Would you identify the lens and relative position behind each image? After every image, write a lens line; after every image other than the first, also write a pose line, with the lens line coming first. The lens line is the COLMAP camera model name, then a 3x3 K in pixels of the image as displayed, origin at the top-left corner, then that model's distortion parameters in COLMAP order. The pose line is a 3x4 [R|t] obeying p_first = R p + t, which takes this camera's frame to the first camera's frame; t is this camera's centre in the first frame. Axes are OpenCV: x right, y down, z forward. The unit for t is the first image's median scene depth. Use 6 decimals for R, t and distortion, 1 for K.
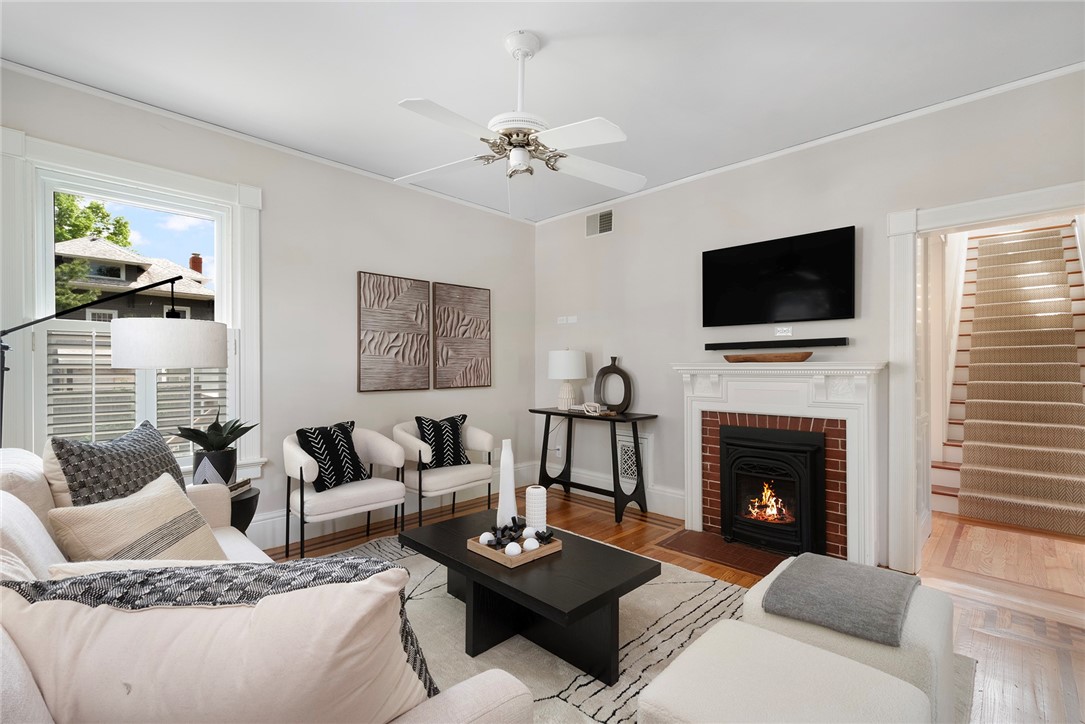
lens RADIAL K [[486.3, 0, 538.7], [0, 486.3, 365.0], [0, 0, 1]] dist [0.001606, 0.000592]
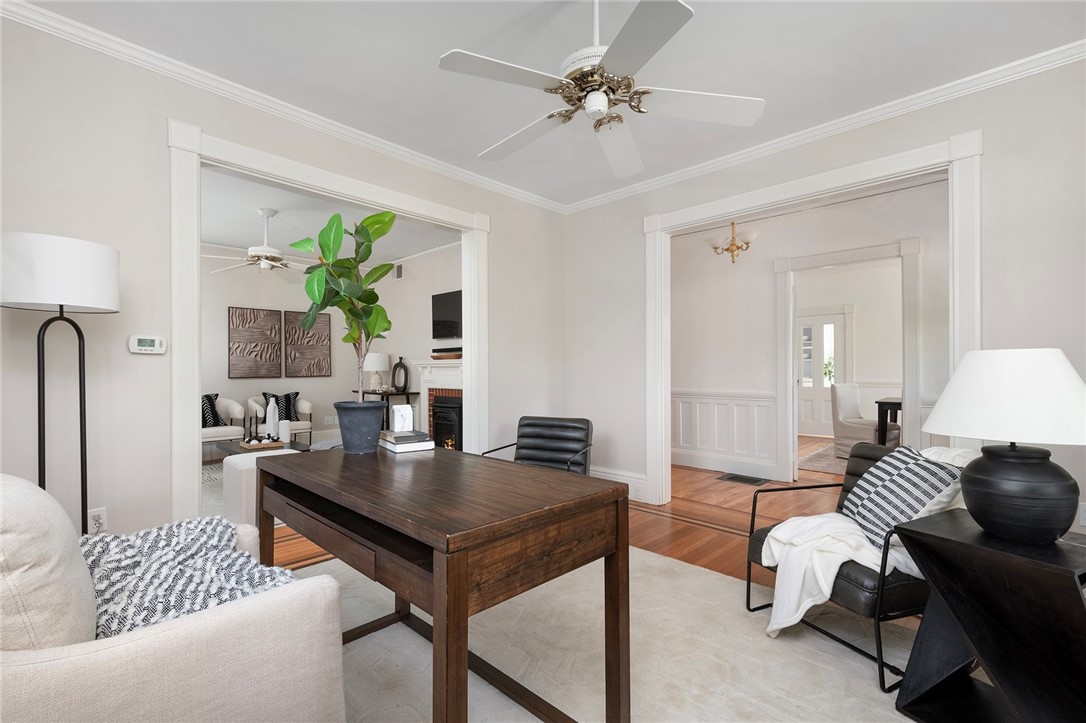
lens RADIAL K [[476.3, 0, 541.0], [0, 476.3, 364.5], [0, 0, 1]] dist [-0.000923, 0.000110]
pose [[0.999863, -0.002954, 0.016297, 0.688656], [0.002995, 0.999992, -0.002481, 0.015528], [-0.016290, 0.002530, 0.999864, -0.672441]]
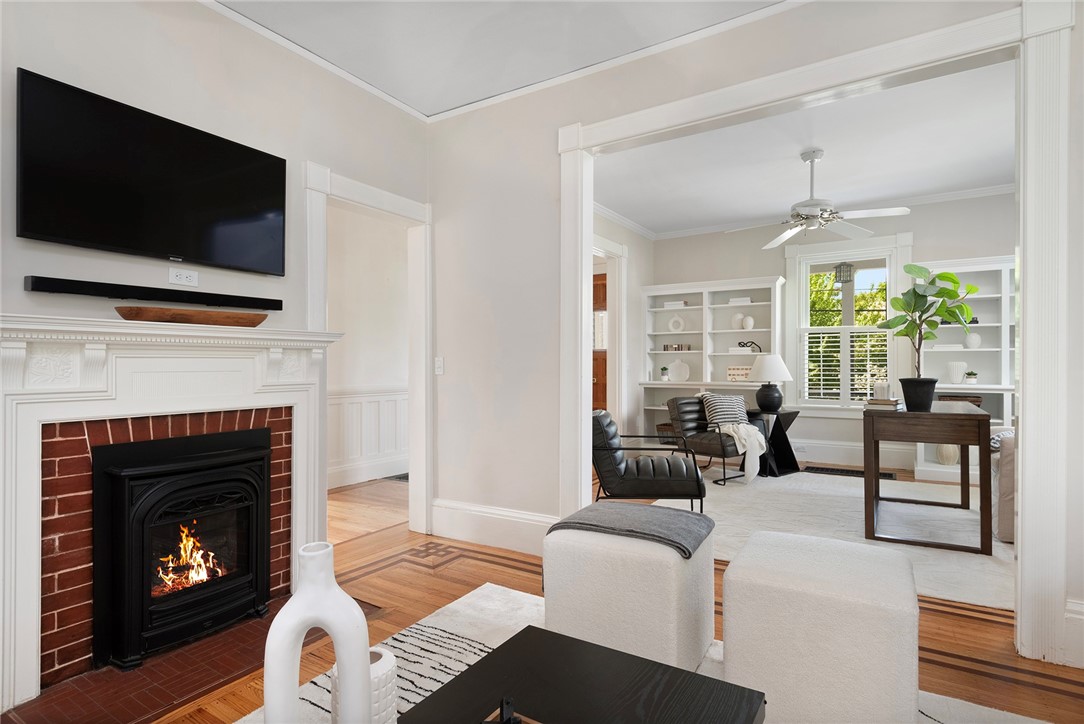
lens RADIAL K [[562.3, 0, 542.0], [0, 562.3, 362.0], [0, 0, 1]] dist [0.000269, -0.000079]
pose [[-0.219180, 0.005052, 0.975671, -0.267961], [-0.001088, 0.999985, -0.005422, 0.037587], [-0.975684, -0.002250, -0.219171, 0.645812]]
